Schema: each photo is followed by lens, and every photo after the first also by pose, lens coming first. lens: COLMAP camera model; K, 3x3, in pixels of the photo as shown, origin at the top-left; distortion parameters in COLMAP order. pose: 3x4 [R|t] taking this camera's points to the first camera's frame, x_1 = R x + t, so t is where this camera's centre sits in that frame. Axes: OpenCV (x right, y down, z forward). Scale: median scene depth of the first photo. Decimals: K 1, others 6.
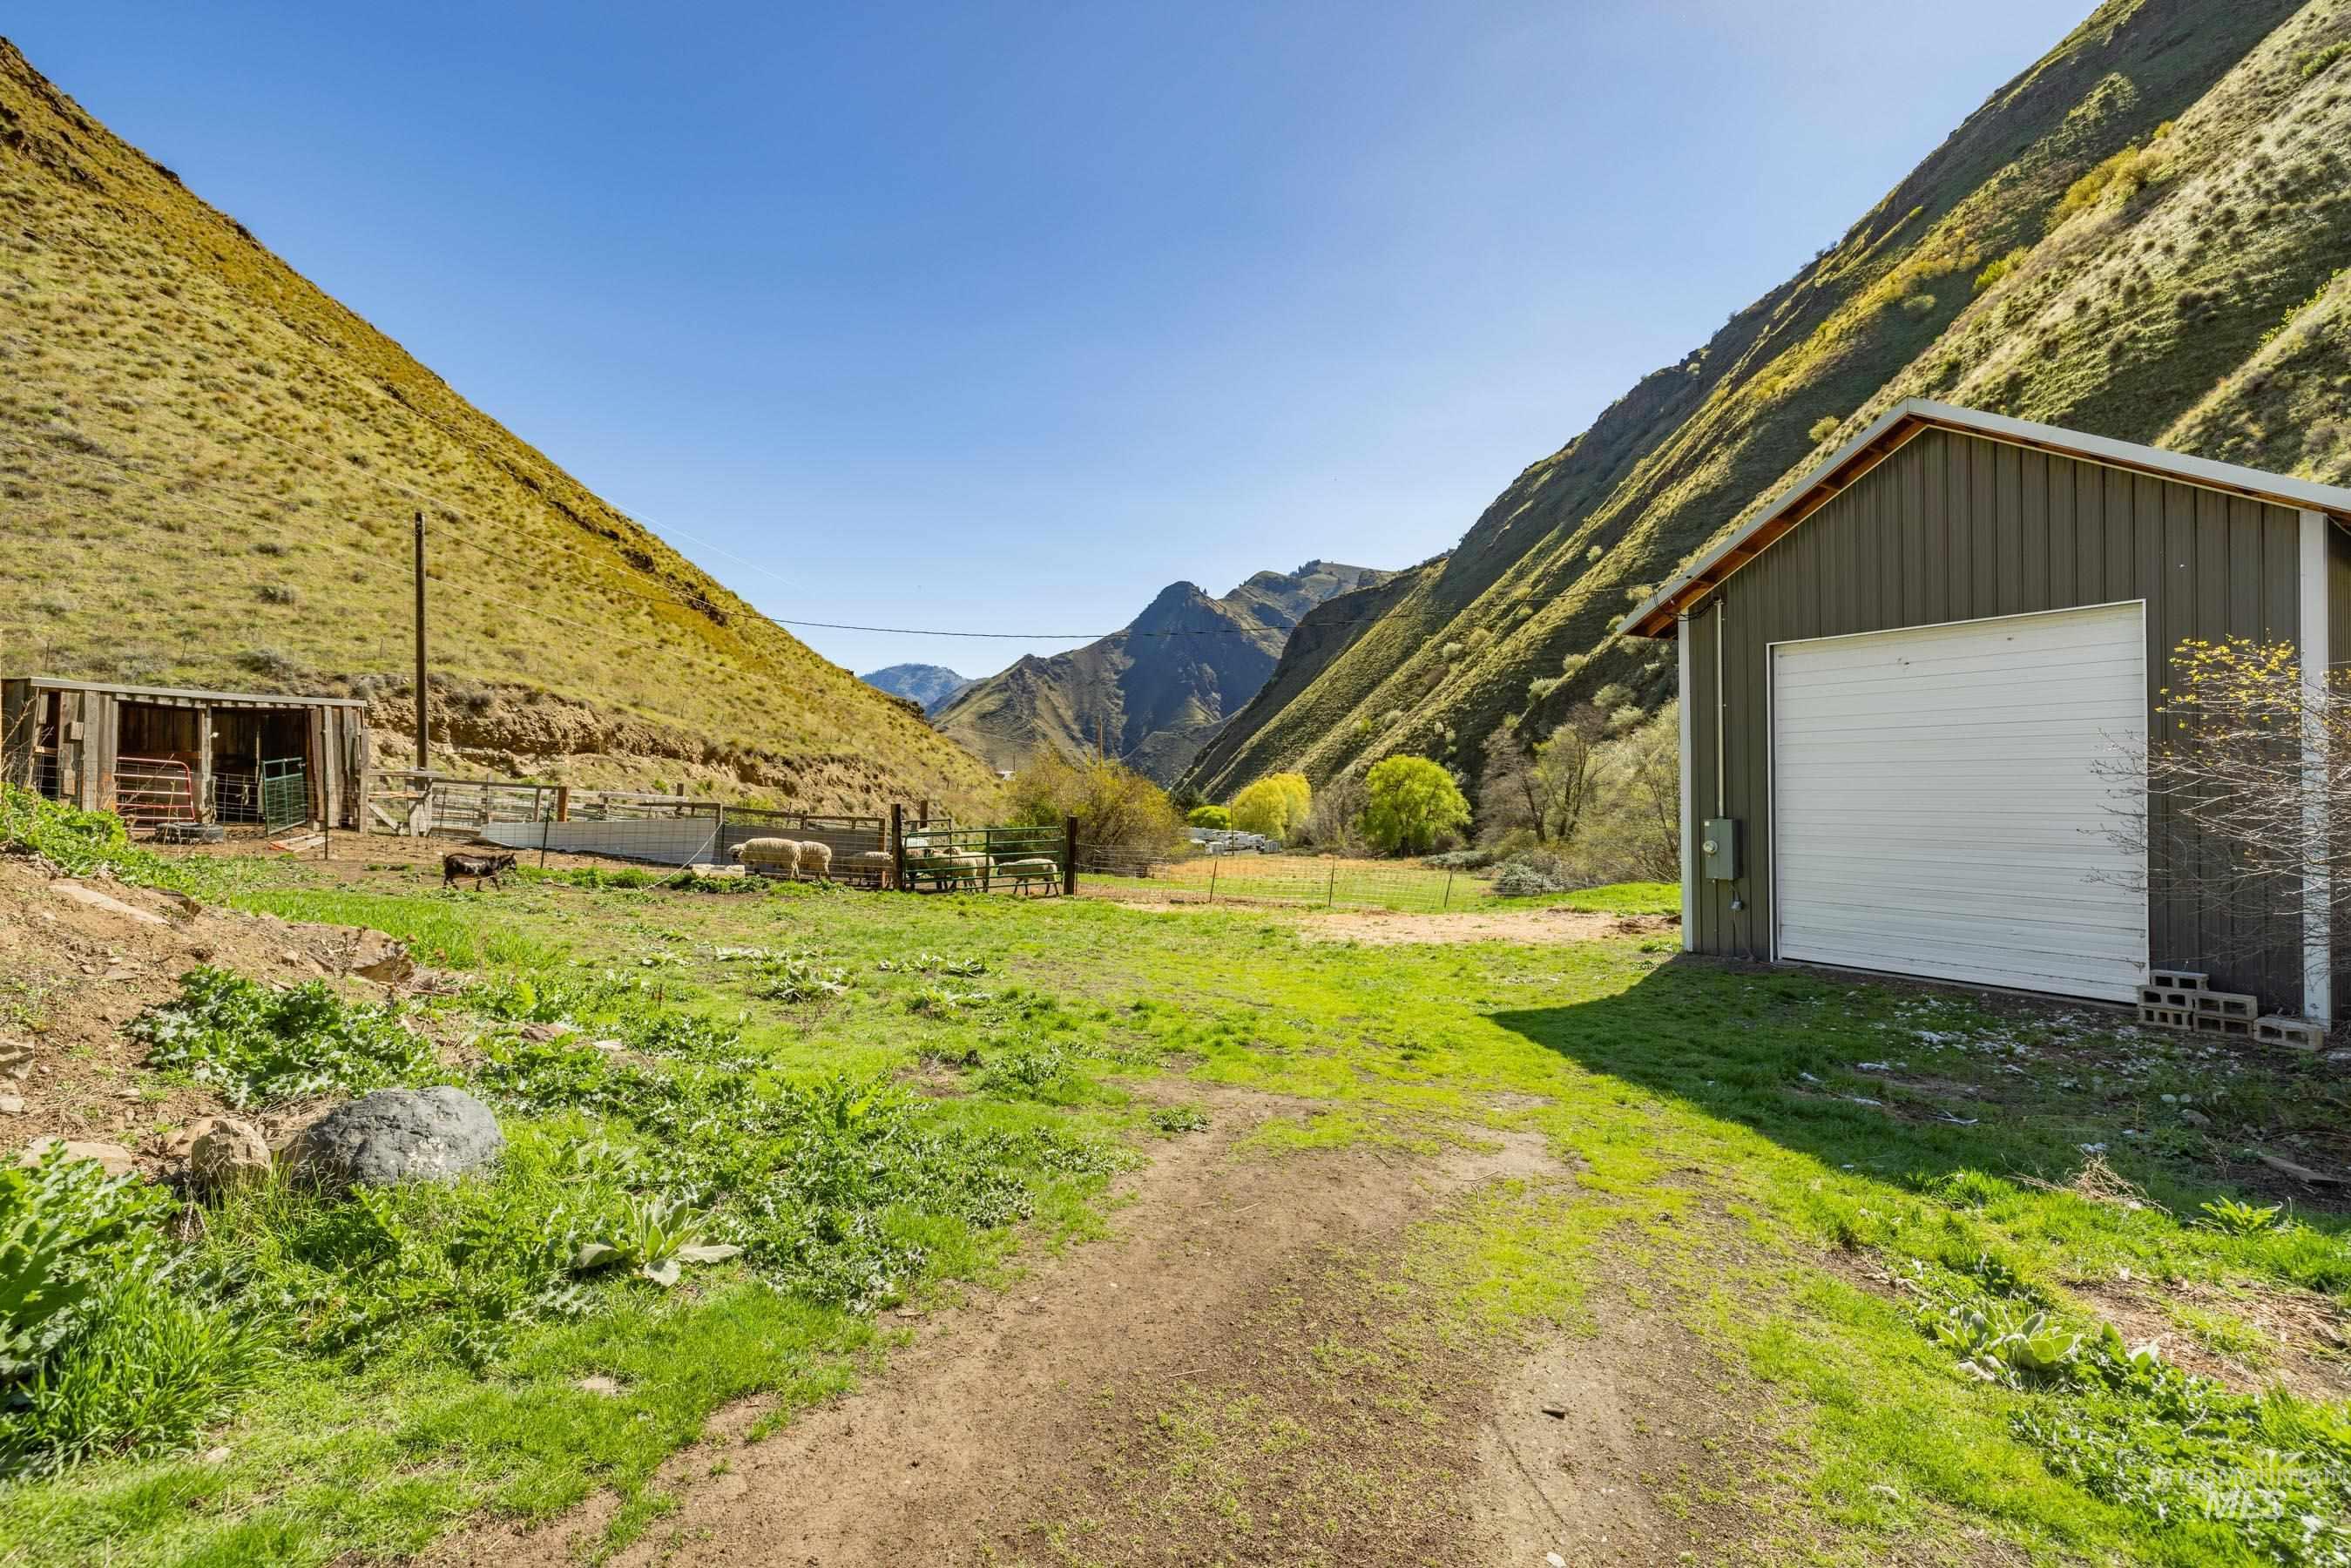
lens RADIAL K [[988.4, 0, 1175.5], [0, 988.4, 784.0], [0, 0, 1]] dist [0.000295, -0.000532]
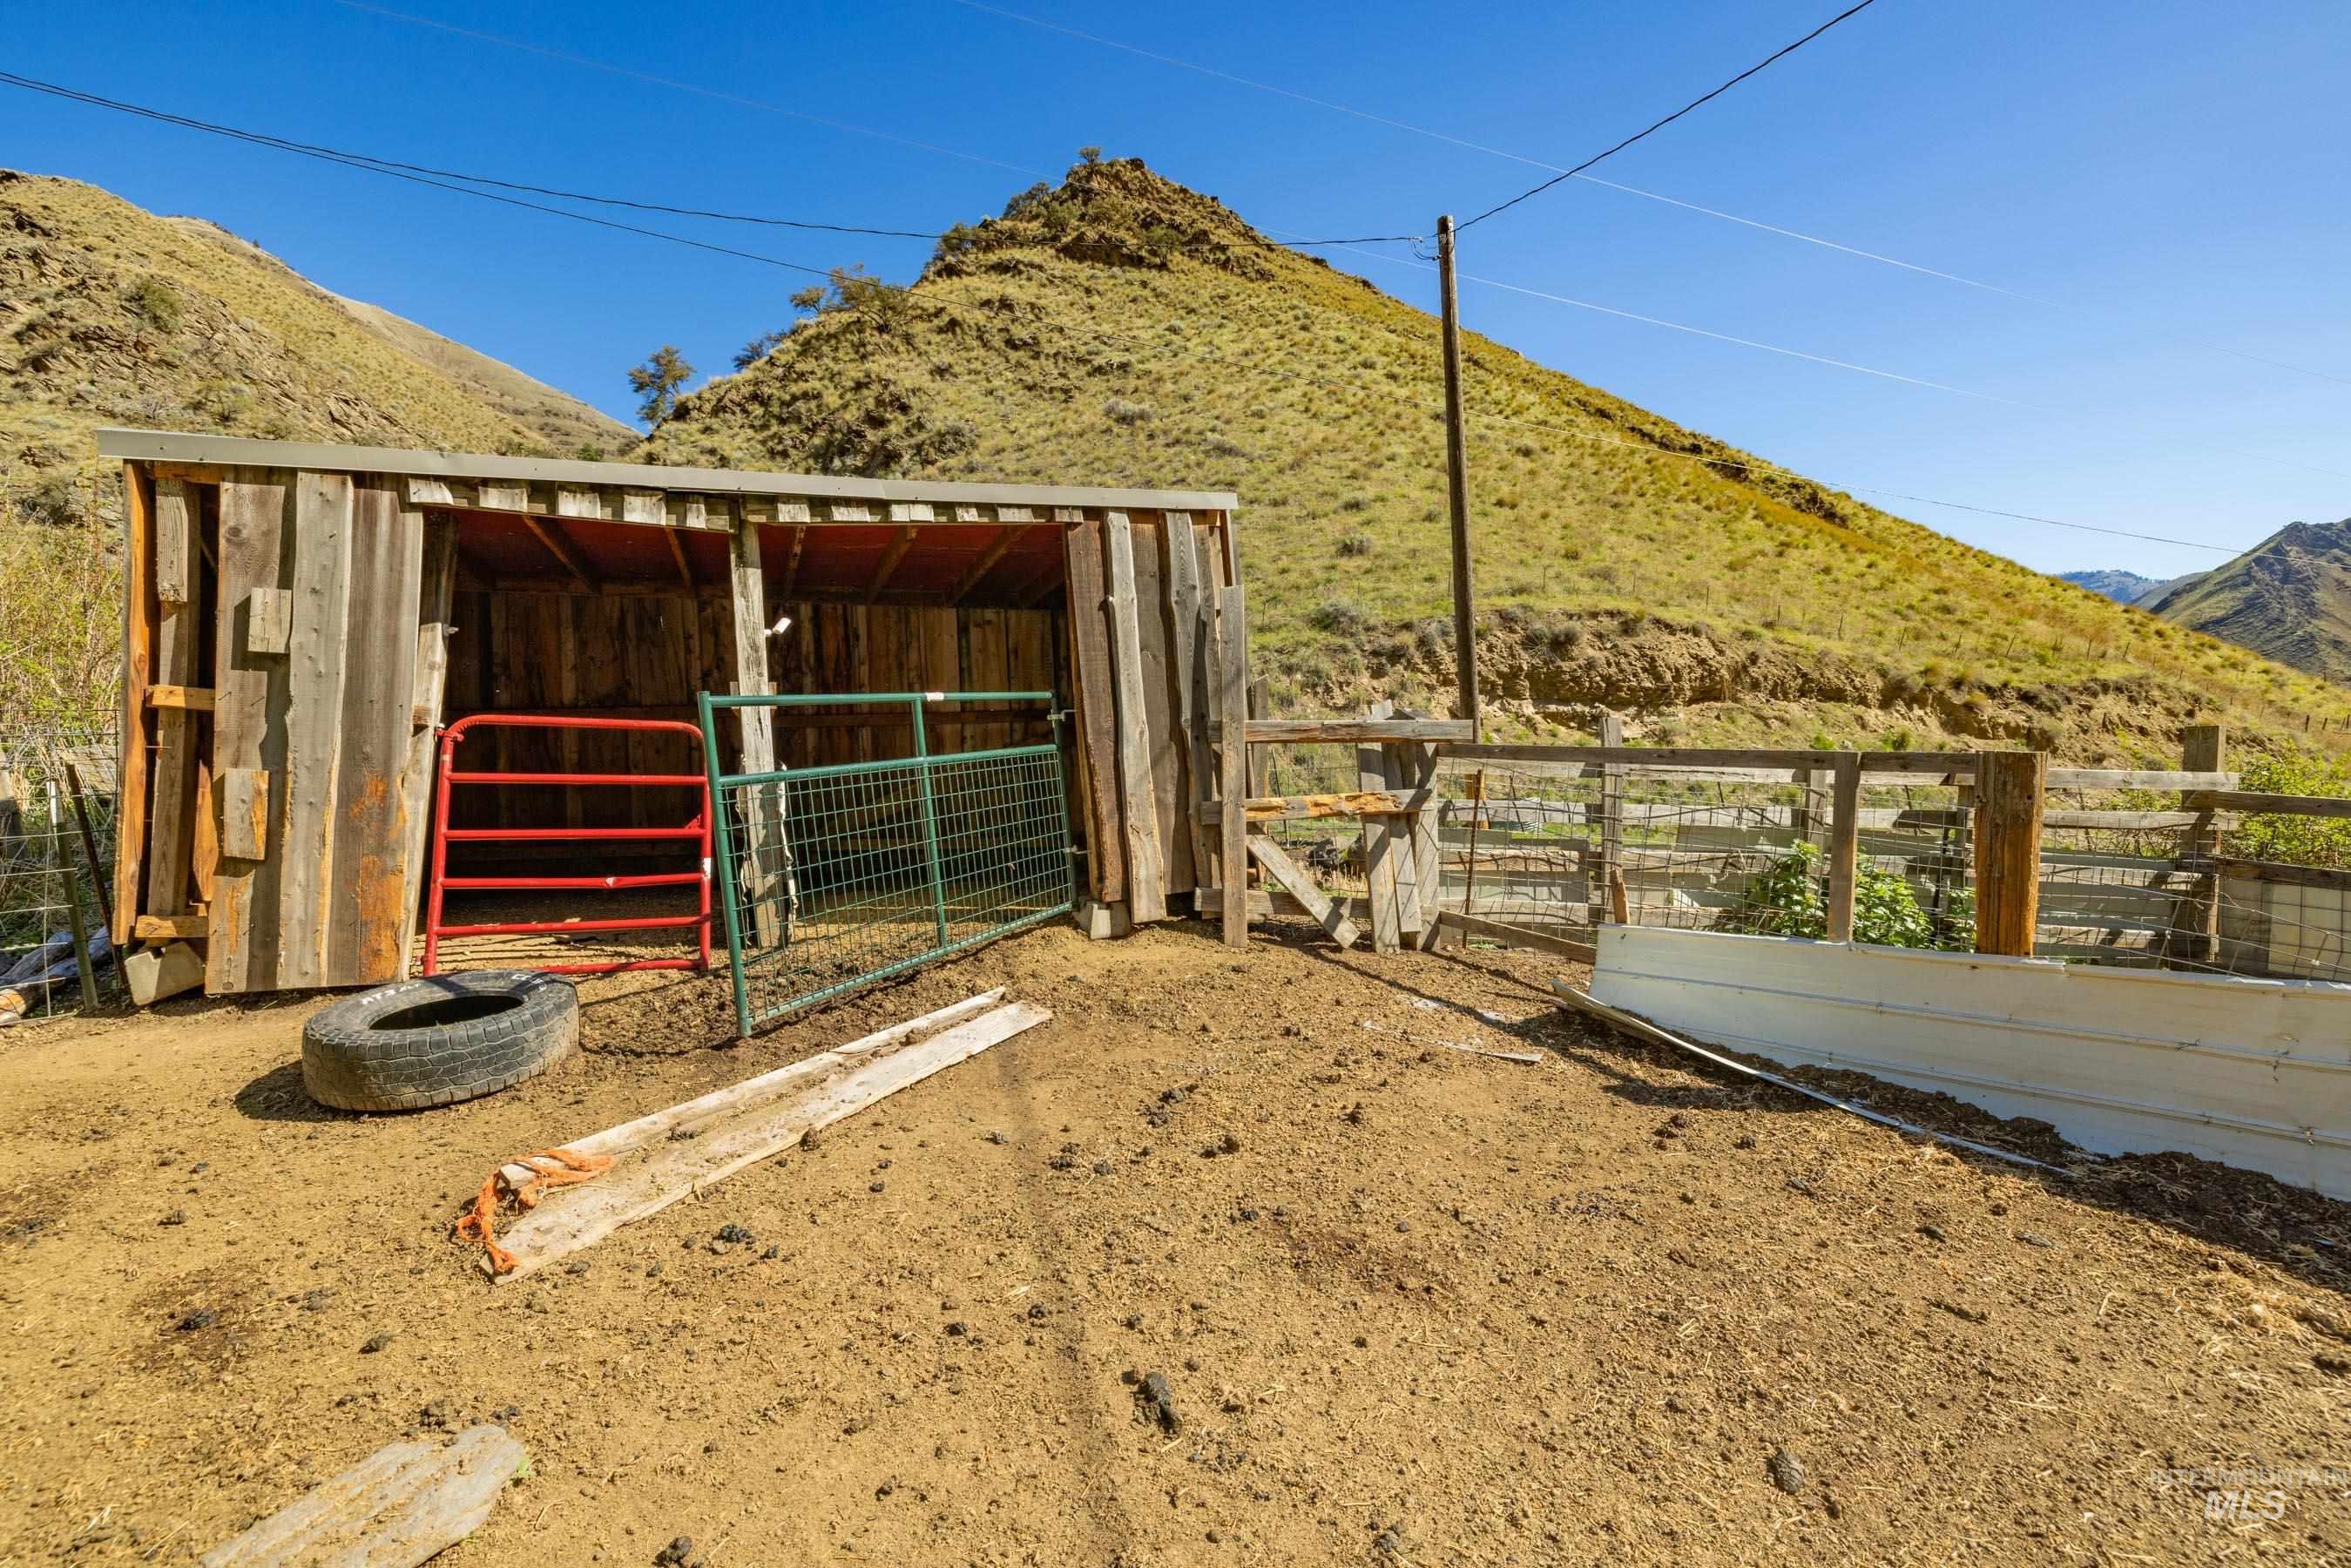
lens RADIAL K [[988.4, 0, 1175.5], [0, 988.4, 784.0], [0, 0, 1]] dist [0.000295, -0.000532]
pose [[0.548933, -0.013631, -0.835755, -0.229777], [0.044630, 0.998919, 0.013021, -0.000438], [0.834674, -0.044448, 0.548948, 0.323485]]
